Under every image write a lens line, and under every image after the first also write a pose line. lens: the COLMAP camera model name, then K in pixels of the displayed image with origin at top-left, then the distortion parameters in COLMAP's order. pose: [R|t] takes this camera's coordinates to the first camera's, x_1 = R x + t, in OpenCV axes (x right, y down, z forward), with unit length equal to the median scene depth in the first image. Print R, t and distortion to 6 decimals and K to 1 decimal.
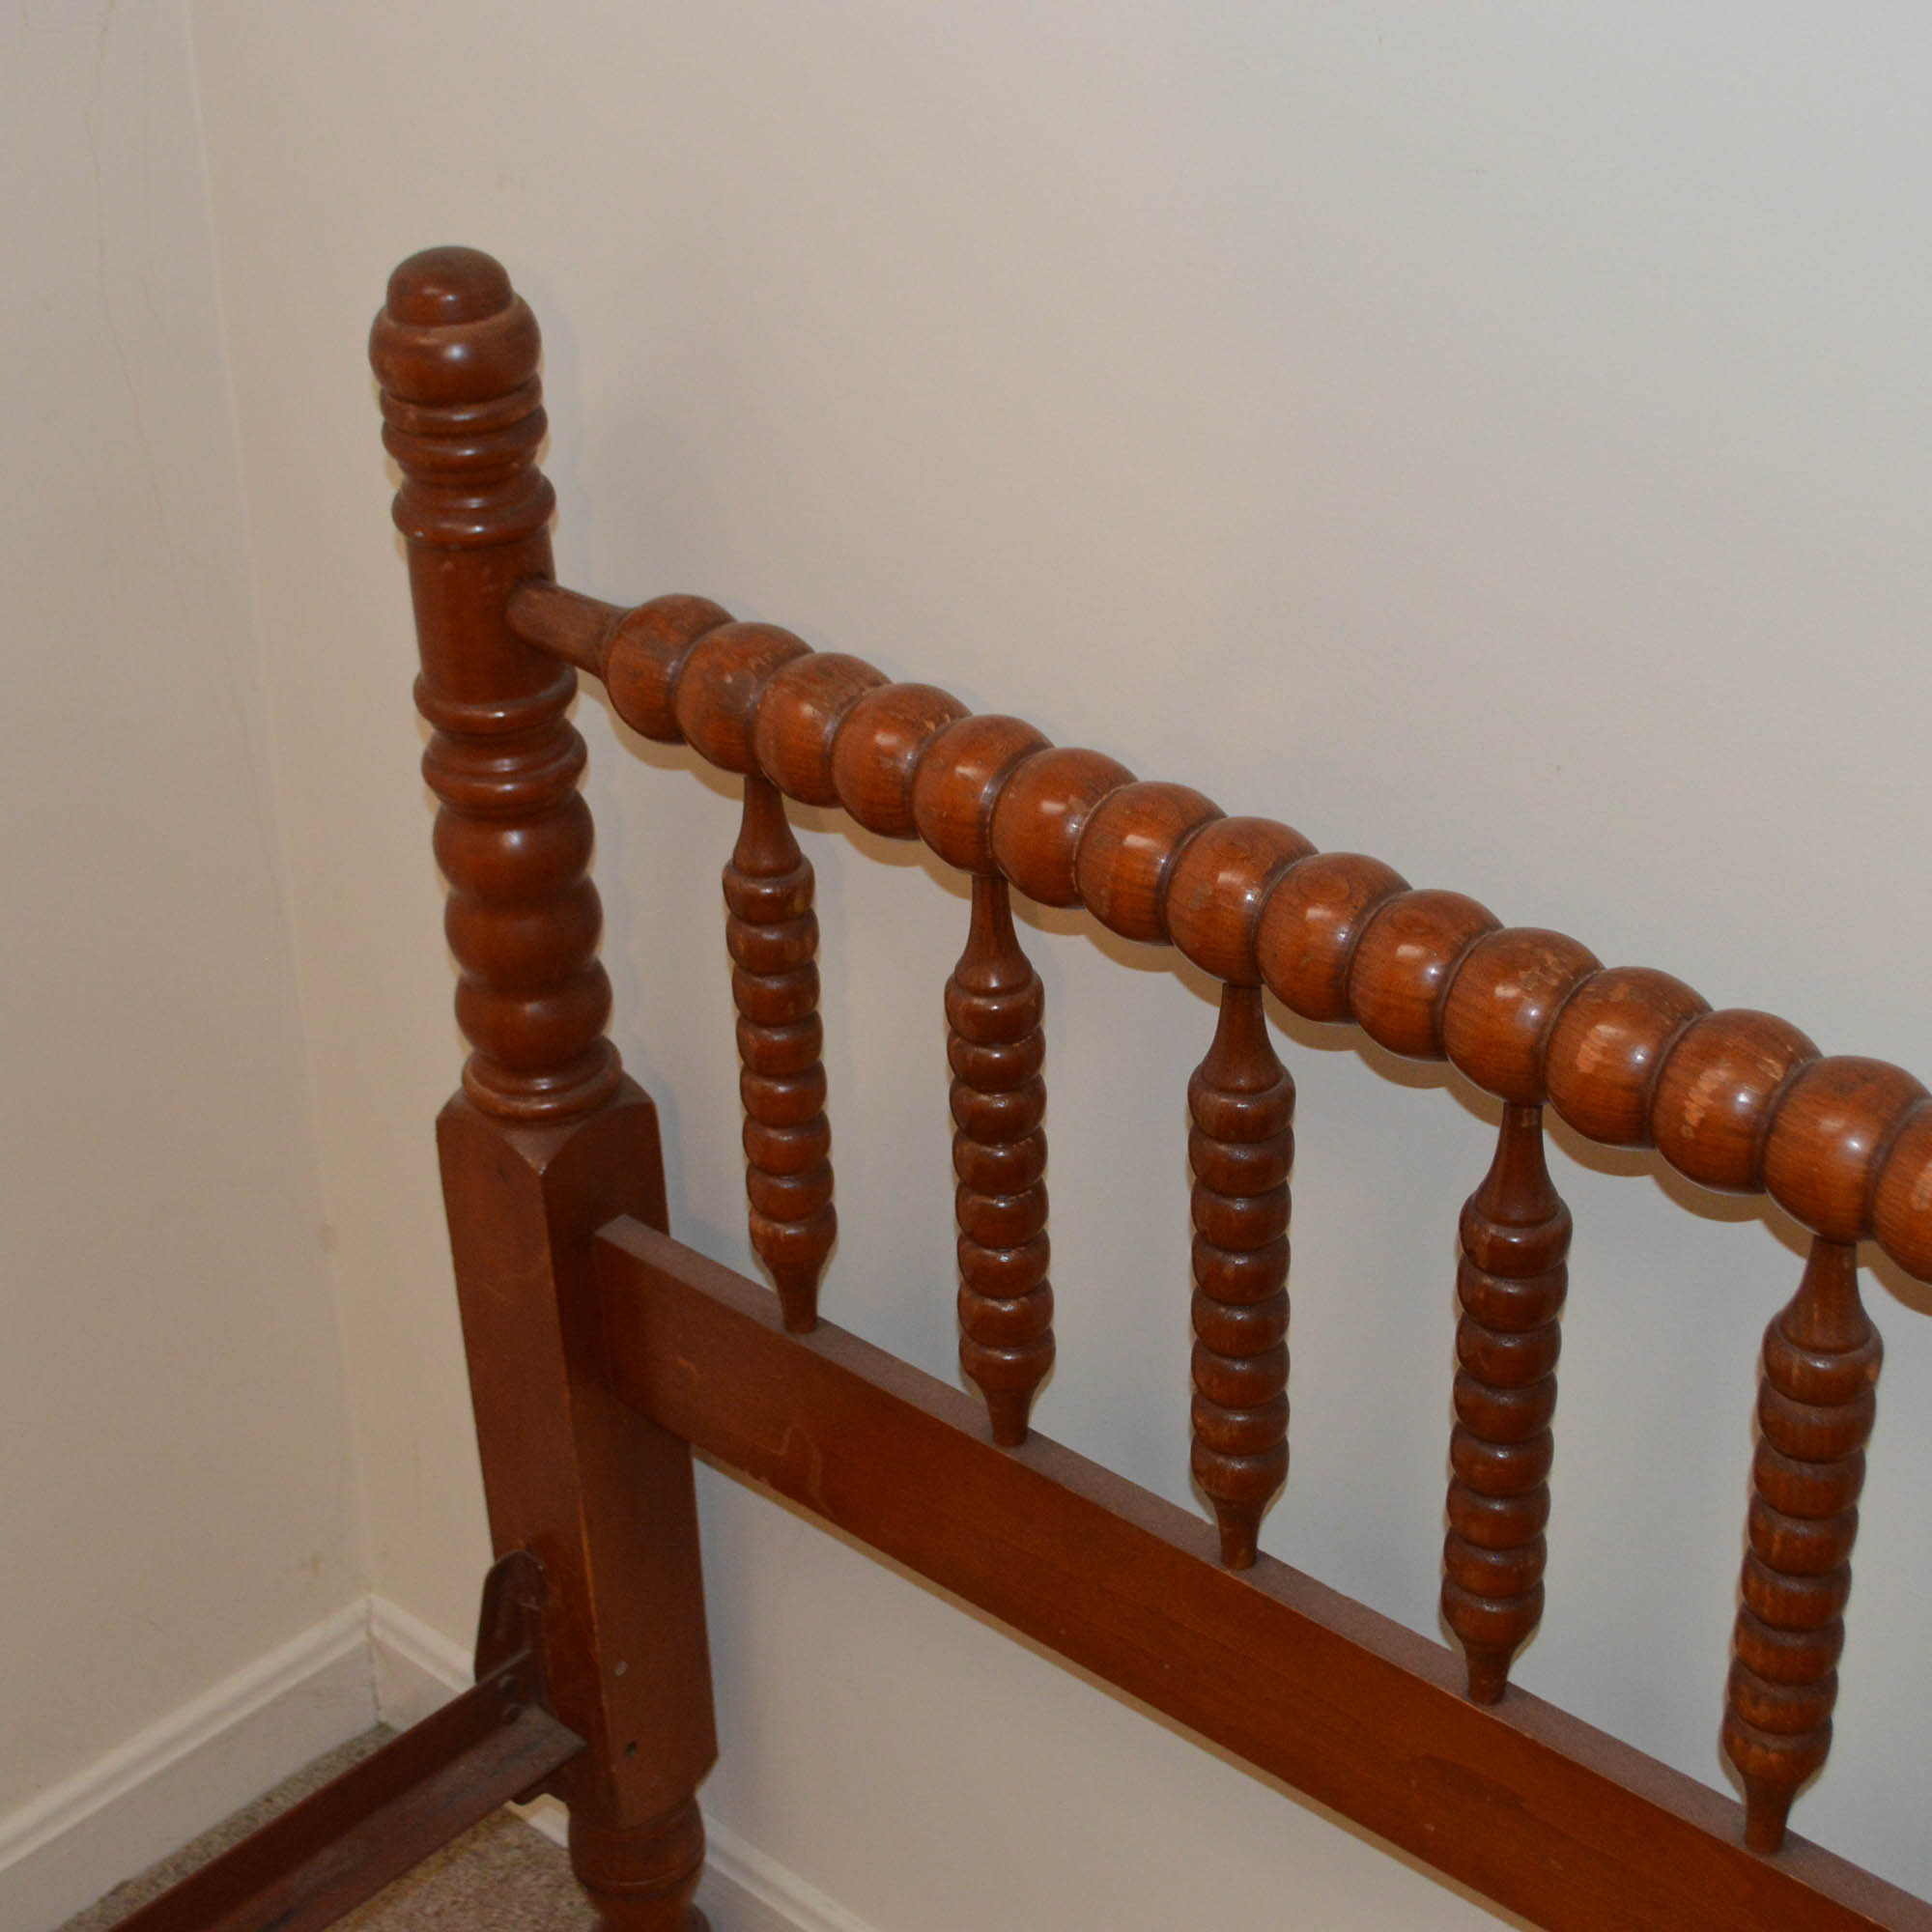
lens RADIAL K [[3714.9, 0, 966.0], [0, 3714.9, 972.1], [0, 0, 1]] dist [-0.055847, 0.000000]
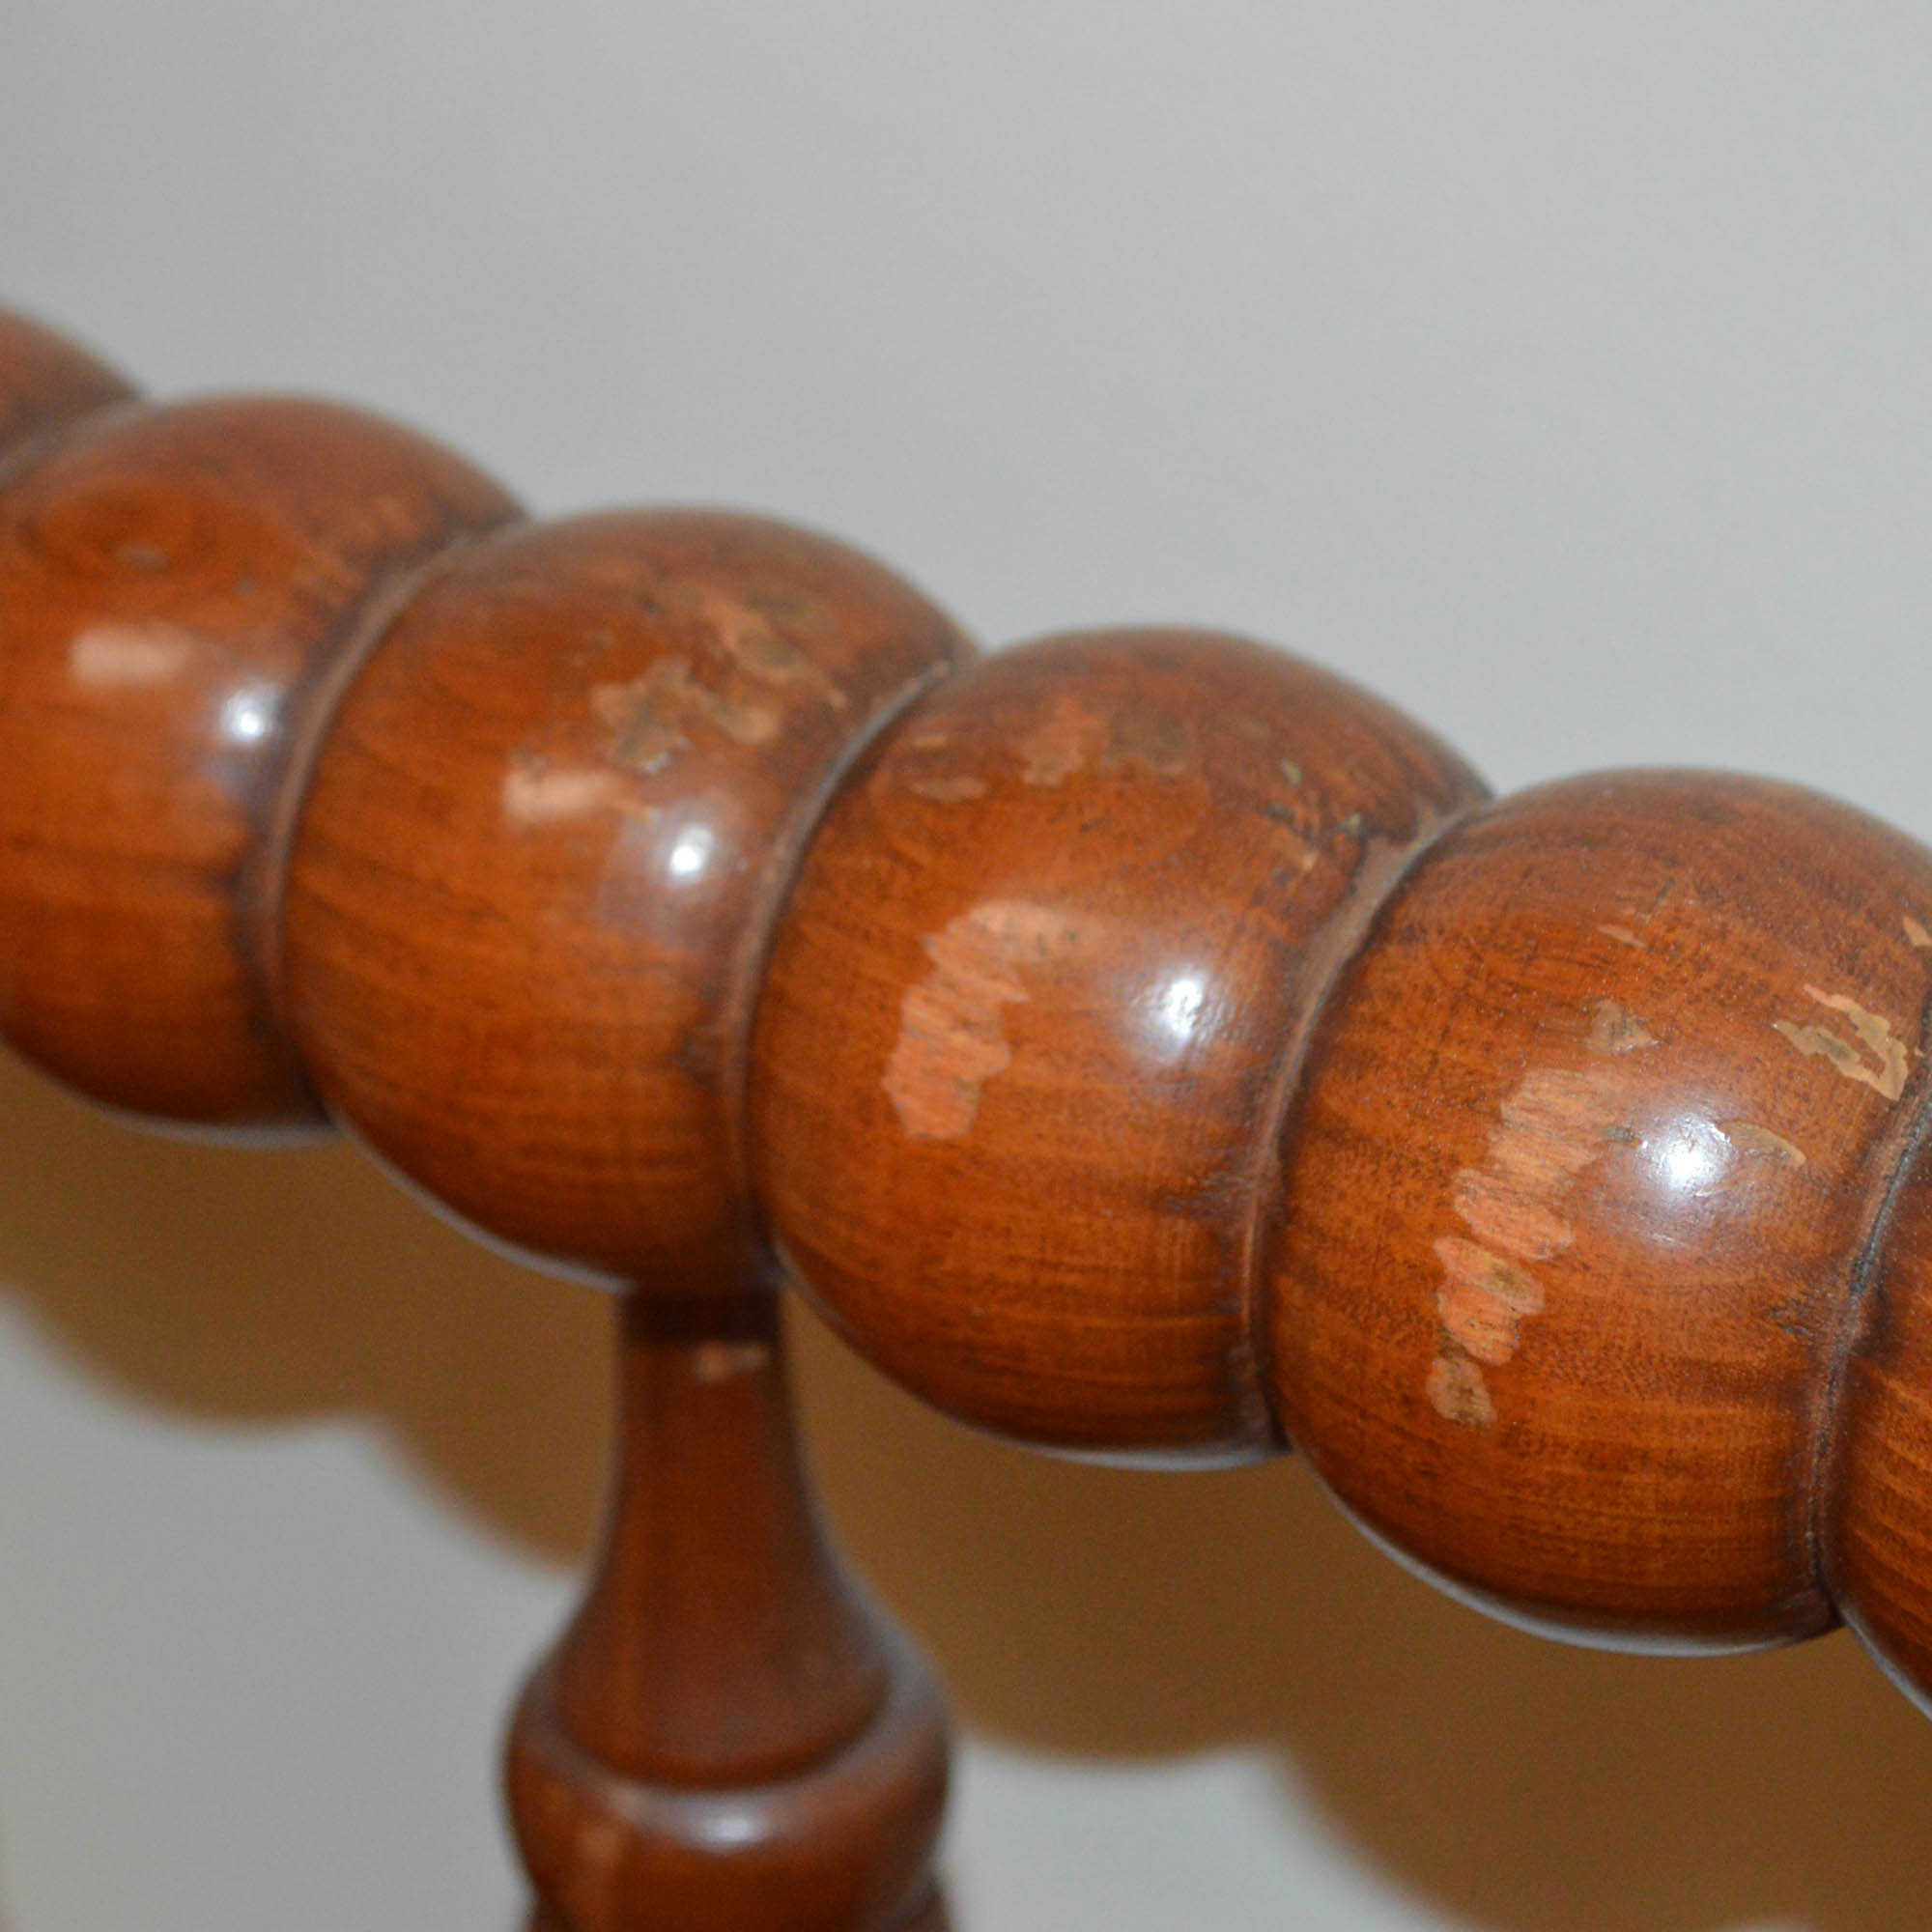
lens RADIAL K [[5264.0, 0, 967.0], [0, 5264.0, 965.7], [0, 0, 1]] dist [0.029811, 0.000000]
pose [[0.984155, -0.083927, 0.156192, 0.123628], [0.084173, 0.996438, 0.005047, 0.016218], [-0.156059, 0.008180, 0.987714, 0.709195]]
